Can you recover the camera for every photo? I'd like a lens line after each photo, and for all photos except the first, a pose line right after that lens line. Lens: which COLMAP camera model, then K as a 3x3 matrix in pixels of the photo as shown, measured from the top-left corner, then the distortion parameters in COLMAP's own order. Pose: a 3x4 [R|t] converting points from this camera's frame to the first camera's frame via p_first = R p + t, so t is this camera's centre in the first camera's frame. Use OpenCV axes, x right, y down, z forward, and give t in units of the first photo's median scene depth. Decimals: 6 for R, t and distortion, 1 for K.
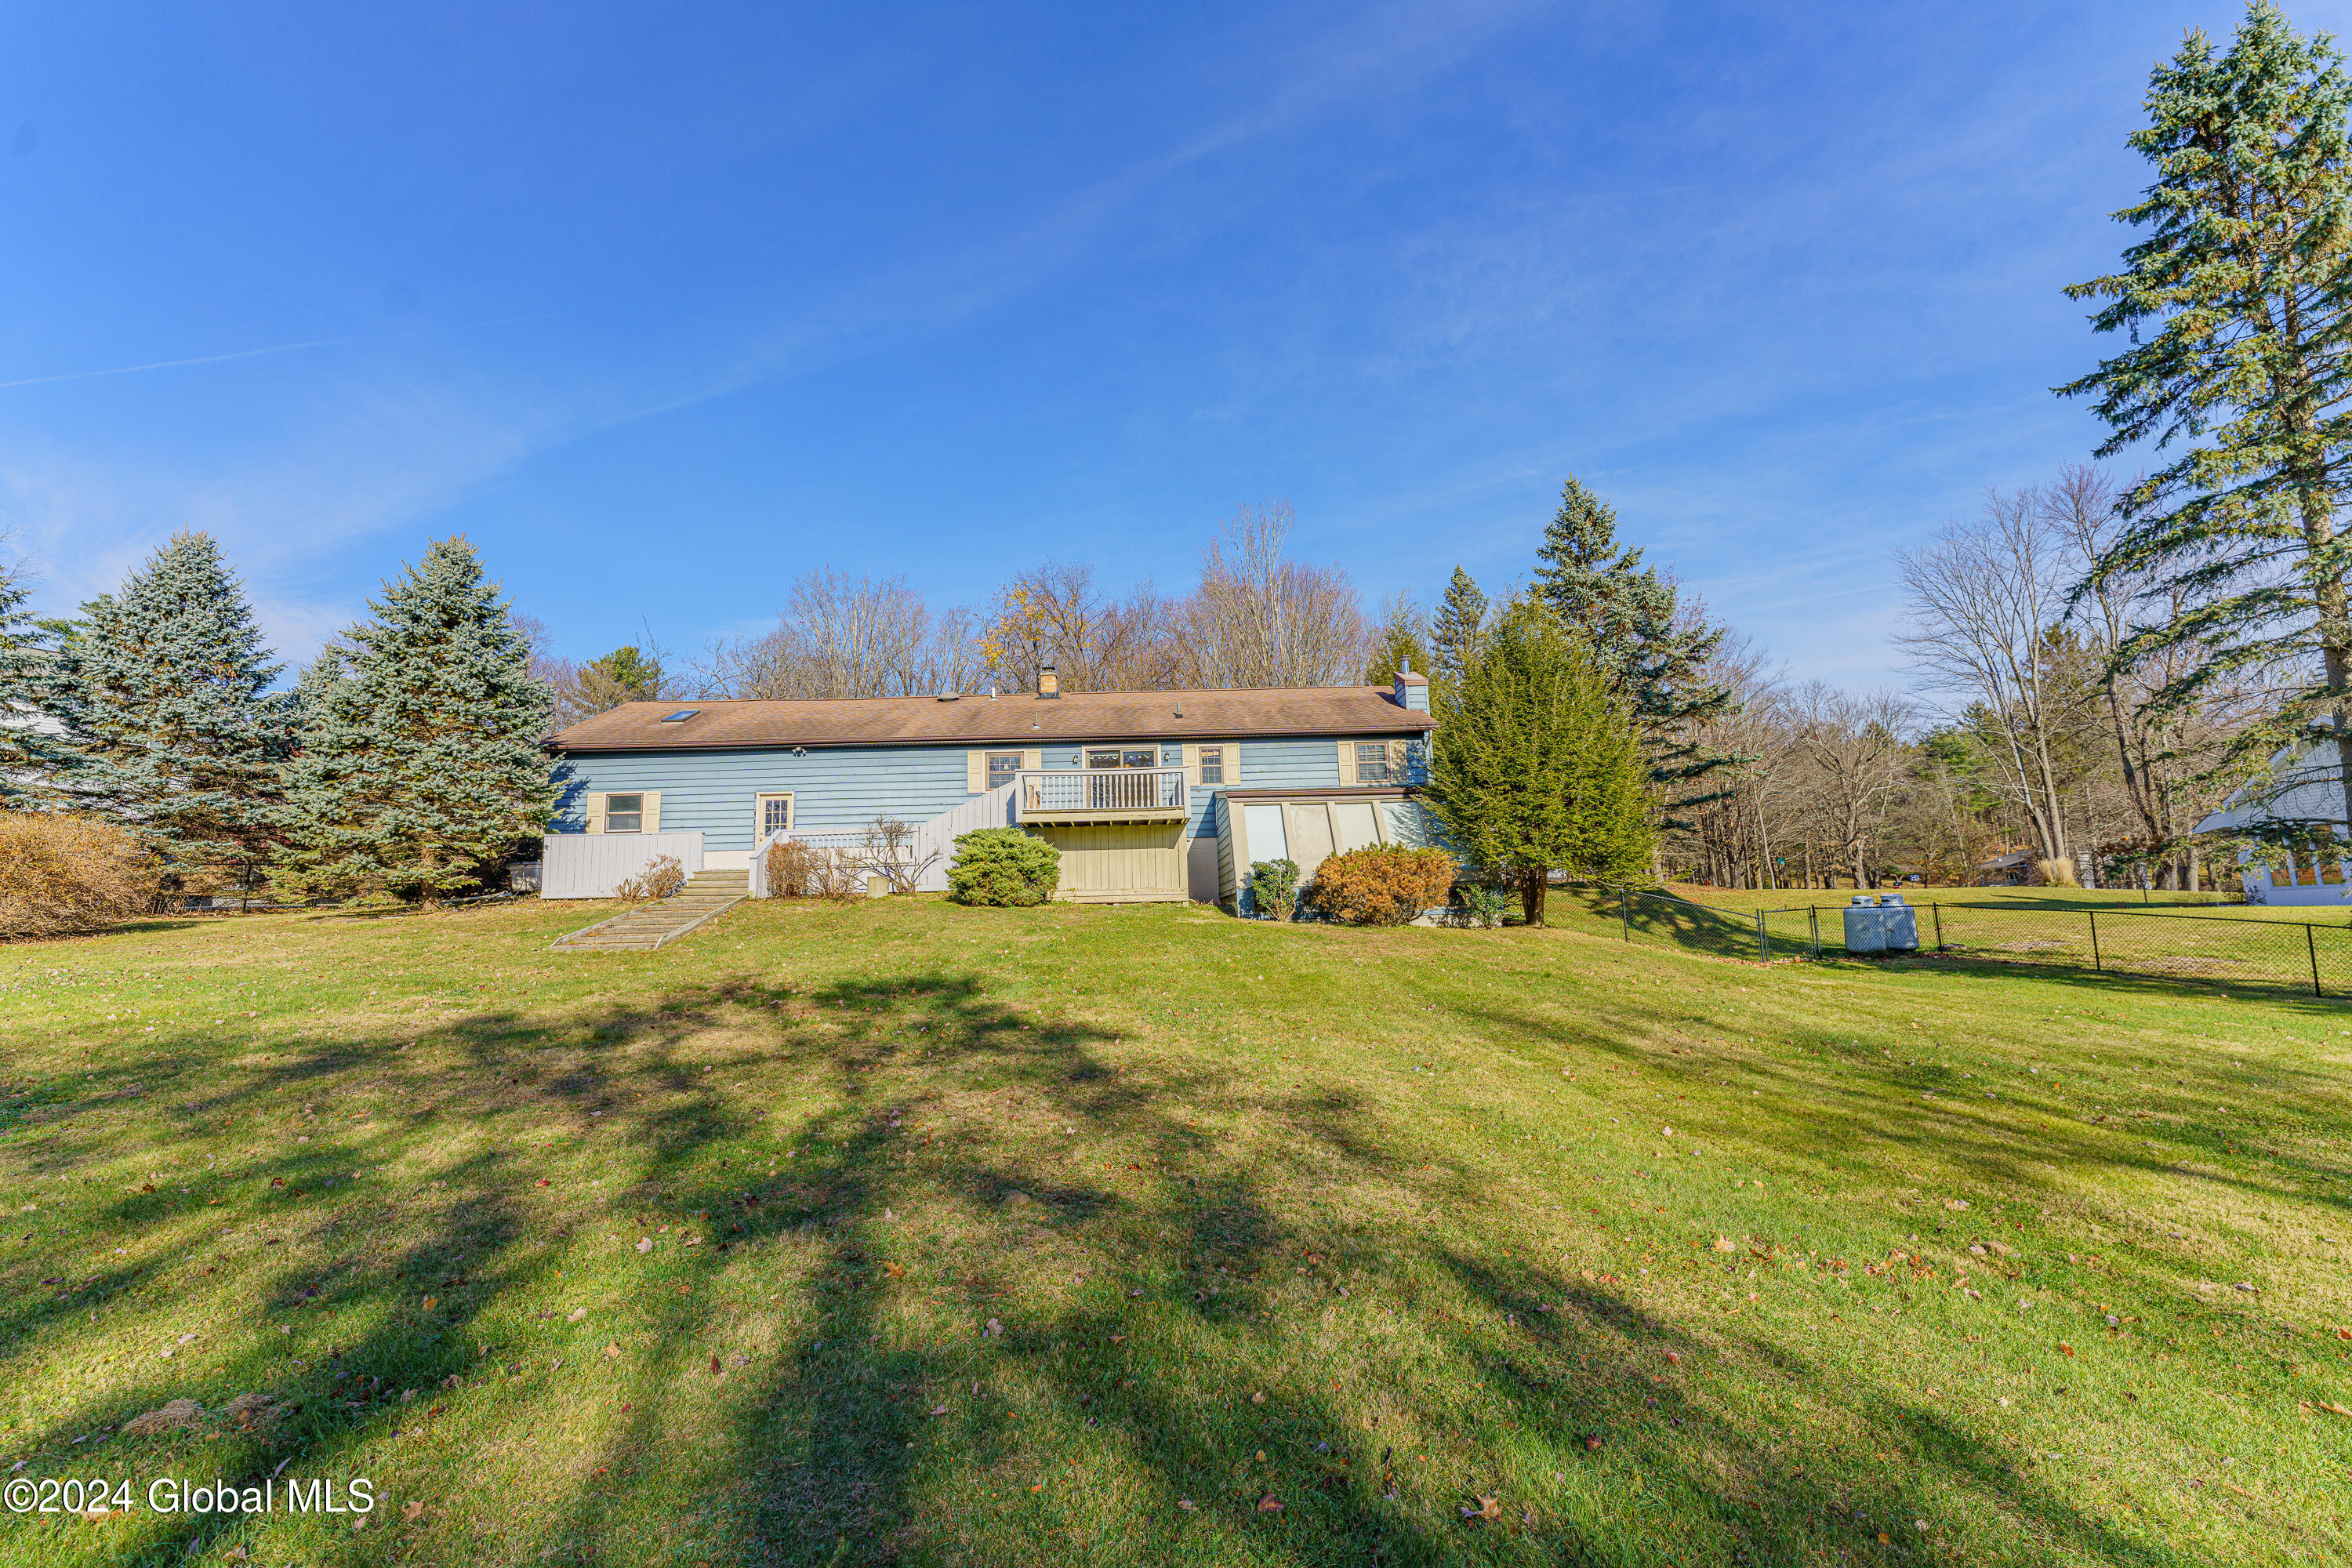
lens RADIAL K [[959.5, 0, 1176.0], [0, 959.5, 784.0], [0, 0, 1]] dist [0.000263, 0.000116]
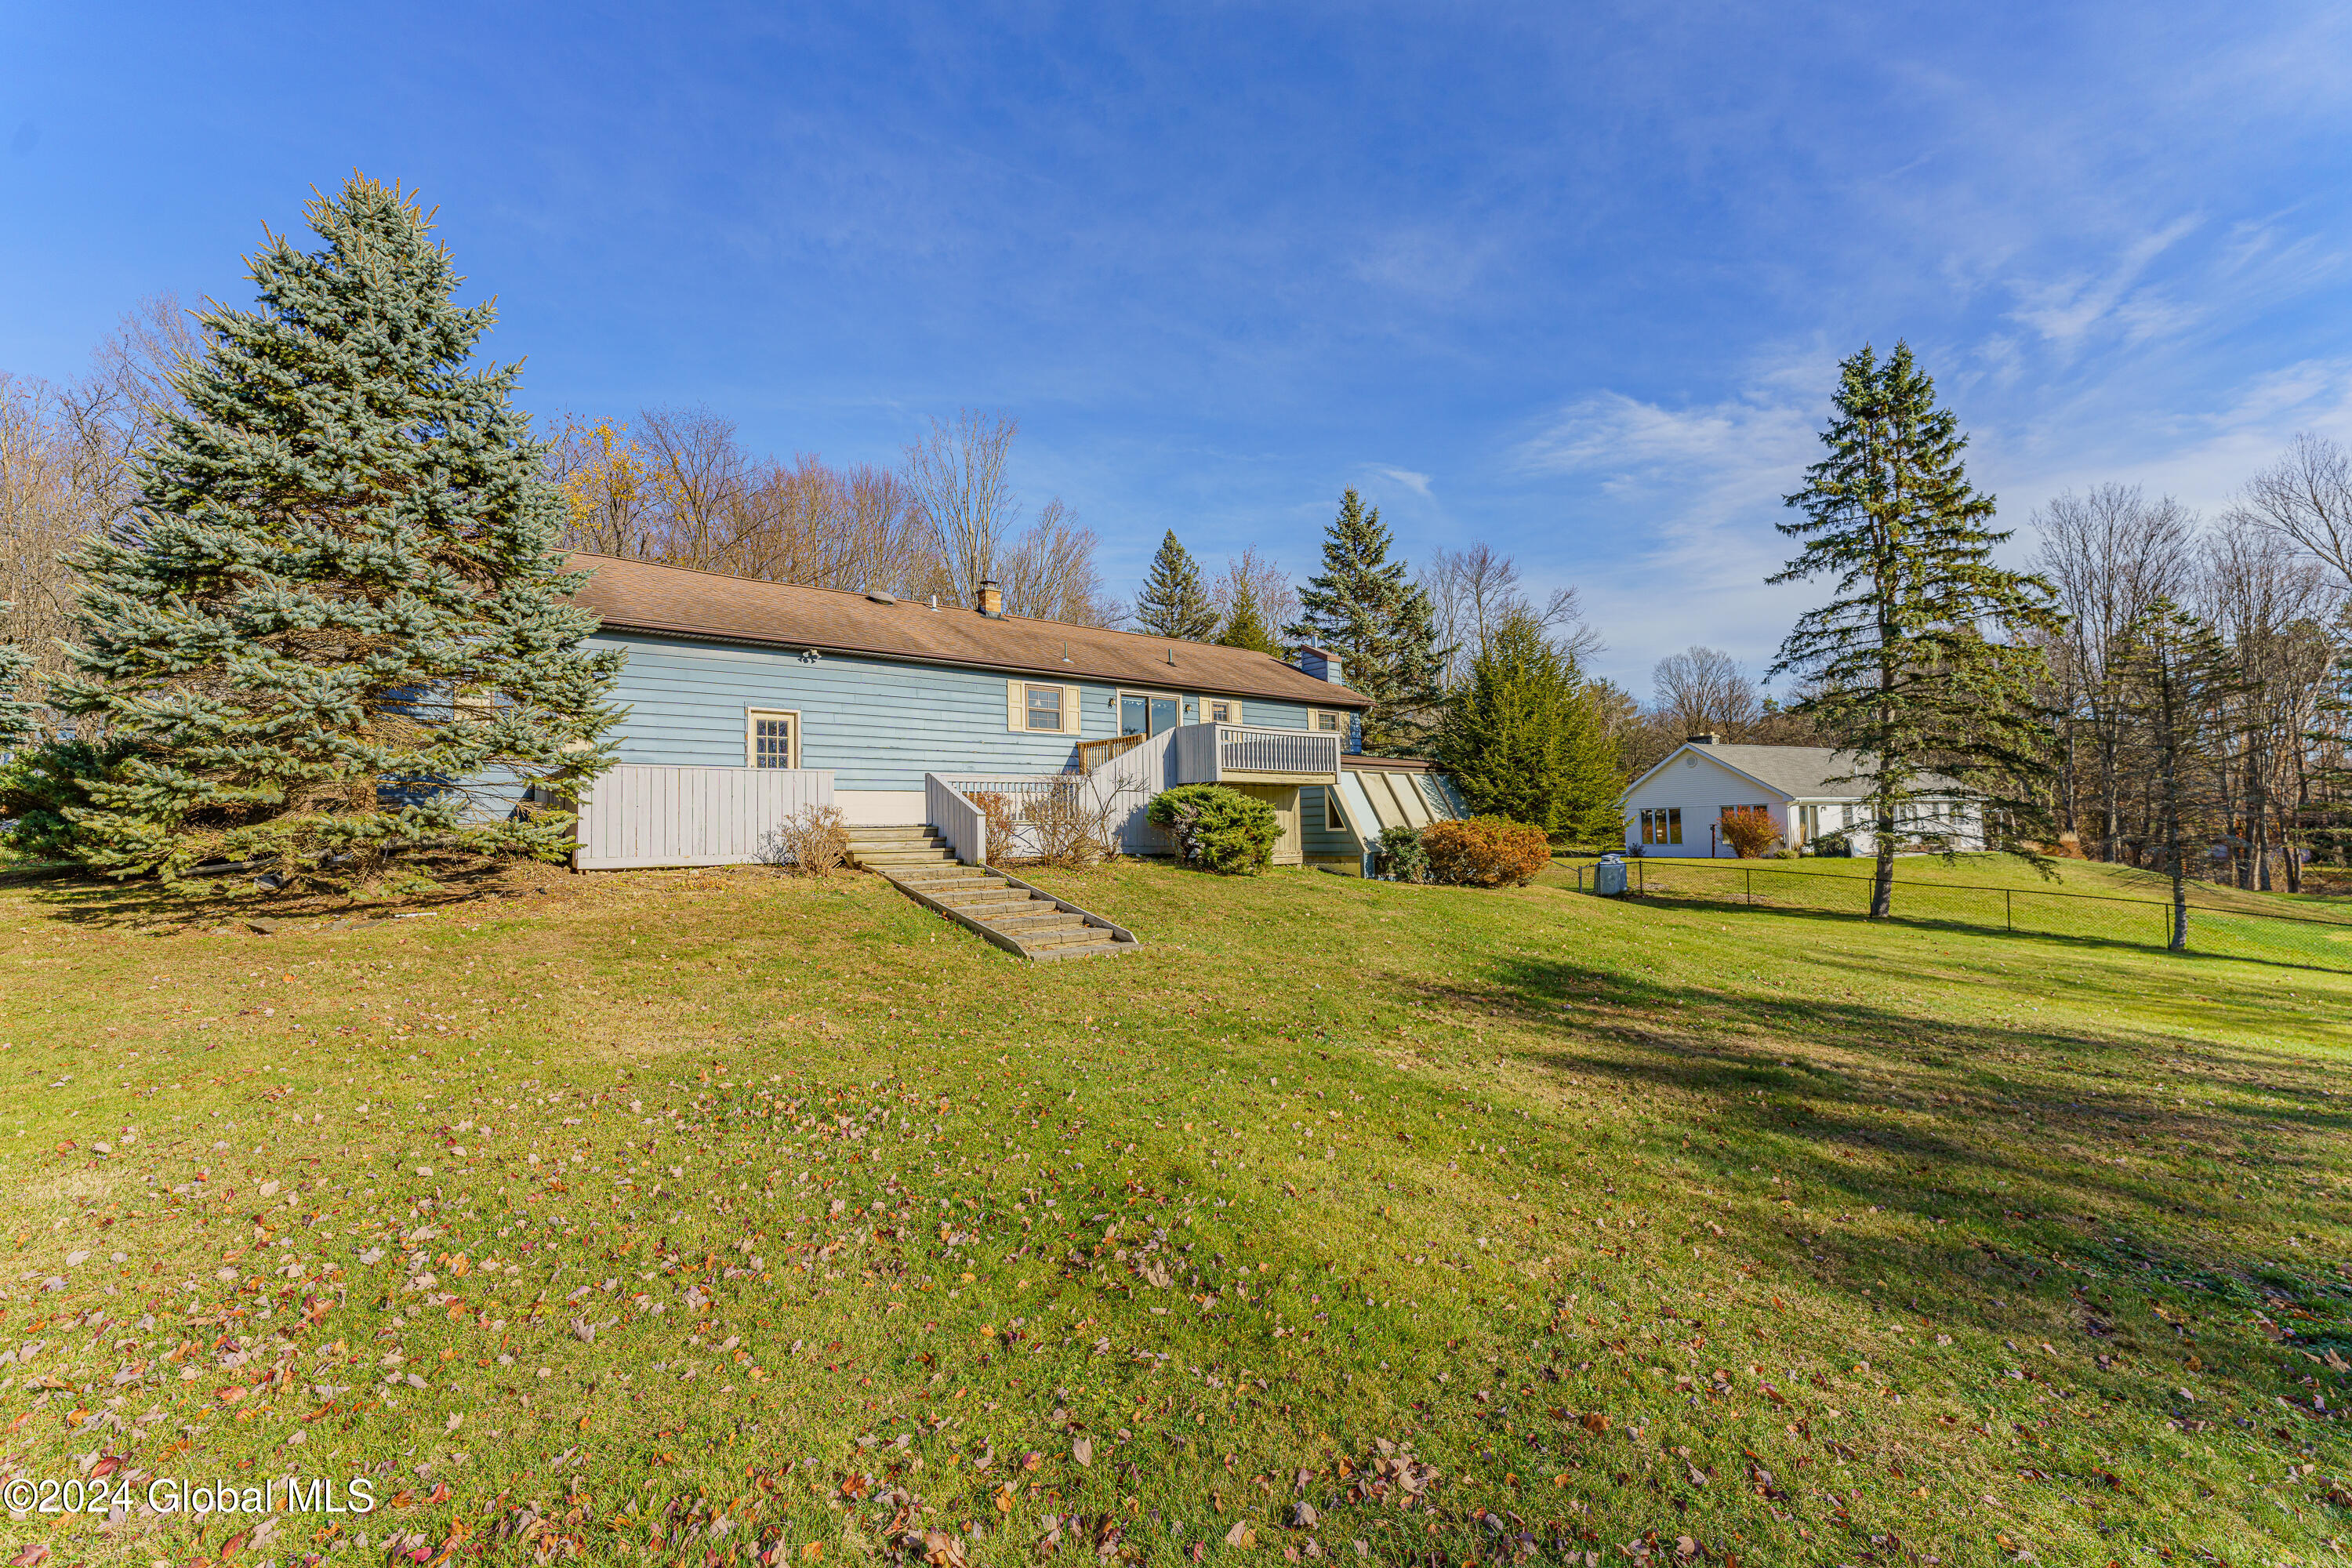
lens RADIAL K [[959.5, 0, 1176.0], [0, 959.5, 784.0], [0, 0, 1]] dist [0.000263, 0.000116]
pose [[0.780666, 0.040838, 0.623612, -0.616951], [-0.085121, 0.995512, 0.041365, 0.008656], [-0.619124, -0.085374, 0.780639, 0.256531]]
